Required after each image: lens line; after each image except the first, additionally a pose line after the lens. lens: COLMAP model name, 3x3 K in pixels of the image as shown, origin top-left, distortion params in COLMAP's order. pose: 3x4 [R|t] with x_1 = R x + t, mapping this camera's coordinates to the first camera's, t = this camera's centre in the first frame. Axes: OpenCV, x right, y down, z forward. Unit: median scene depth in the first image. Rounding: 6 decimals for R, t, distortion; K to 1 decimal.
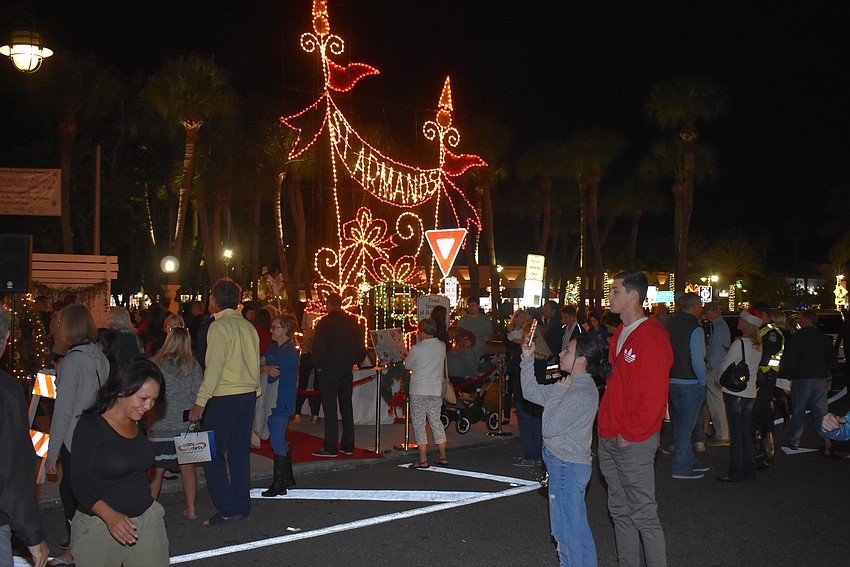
lens RADIAL K [[945.3, 0, 425.0], [0, 945.3, 283.5], [0, 0, 1]] dist [-0.063999, 0.002460]
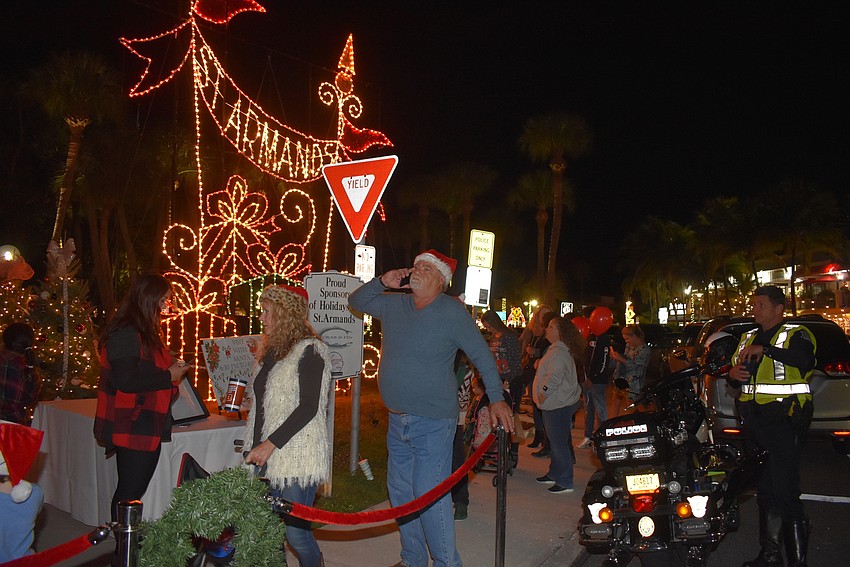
lens RADIAL K [[703.4, 0, 436.4], [0, 703.4, 283.3], [0, 0, 1]] dist [-0.098772, -0.000418]
pose [[0.984545, 0.023870, 0.173495, -0.002303], [-0.018359, 0.999277, -0.033300, 0.021045], [-0.174165, 0.029600, 0.984272, 0.422214]]
